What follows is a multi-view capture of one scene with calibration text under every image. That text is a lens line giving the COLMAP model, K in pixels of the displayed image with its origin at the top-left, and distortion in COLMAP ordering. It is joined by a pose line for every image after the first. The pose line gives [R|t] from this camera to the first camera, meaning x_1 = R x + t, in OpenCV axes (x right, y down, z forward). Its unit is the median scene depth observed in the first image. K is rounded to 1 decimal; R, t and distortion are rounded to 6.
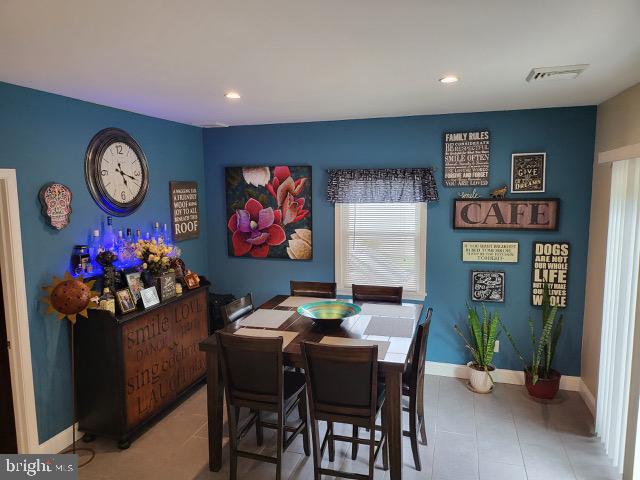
lens RADIAL K [[448.1, 0, 318.8], [0, 448.1, 239.3], [0, 0, 1]] dist [0.054572, -0.048698]
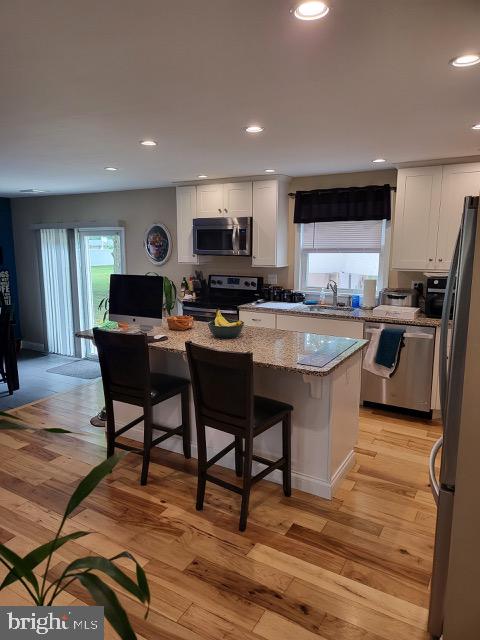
lens RADIAL K [[448.1, 0, 228.1], [0, 448.1, 310.1], [0, 0, 1]] dist [0.054572, -0.048698]
pose [[0.251845, -0.140534, 0.957509, -0.981369], [0.116142, 0.986638, 0.114261, 0.058528], [-0.960773, 0.082431, 0.264802, -0.341236]]
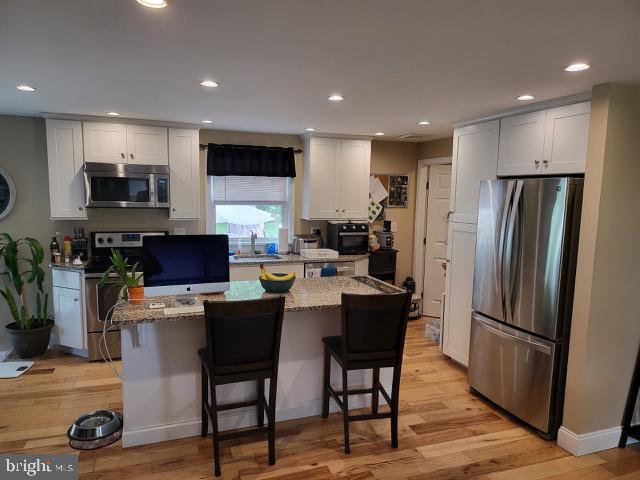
lens RADIAL K [[448.1, 0, 319.3], [0, 448.1, 244.4], [0, 0, 1]] dist [0.054572, -0.048698]
pose [[-0.599819, -0.095907, 0.794367, -0.897315], [0.080707, 0.980475, 0.179317, -0.019505], [-0.796055, 0.171669, -0.580368, 0.249429]]
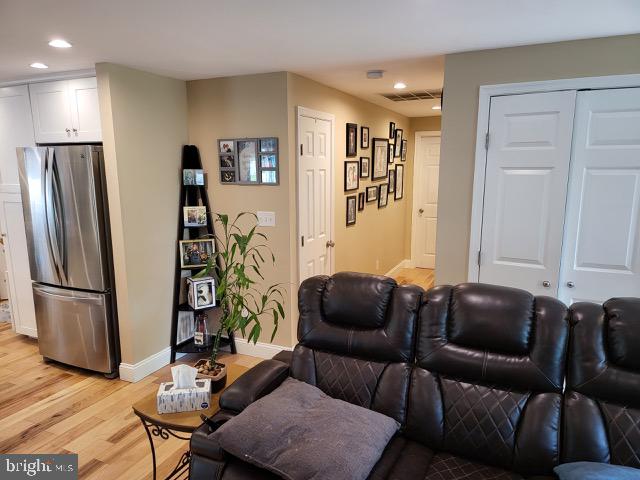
lens RADIAL K [[448.1, 0, 315.5], [0, 448.1, 244.2], [0, 0, 1]] dist [0.054572, -0.048698]
pose [[-0.989647, -0.014154, 0.142824, -1.044930], [0.028270, 0.956405, 0.290673, -0.017417], [-0.140712, 0.291702, -0.946103, 0.249511]]
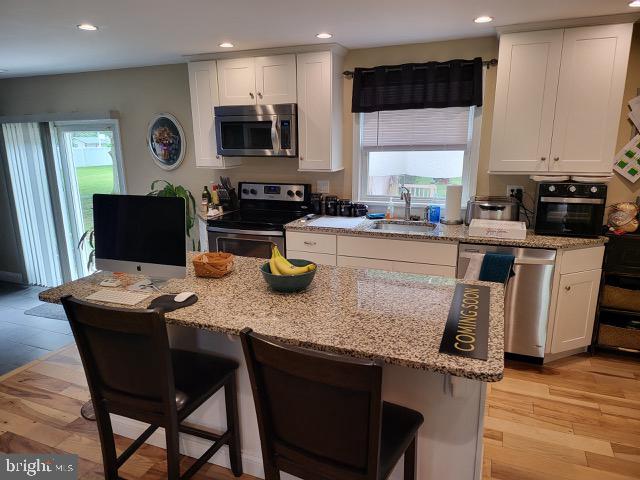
lens RADIAL K [[448.1, 0, 309.7], [0, 448.1, 243.6], [0, 0, 1]] dist [0.054572, -0.048698]
pose [[0.100910, -0.225085, 0.969099, -0.717951], [0.131753, 0.968516, 0.211231, 0.041763], [-0.986133, 0.106366, 0.127388, -0.220005]]
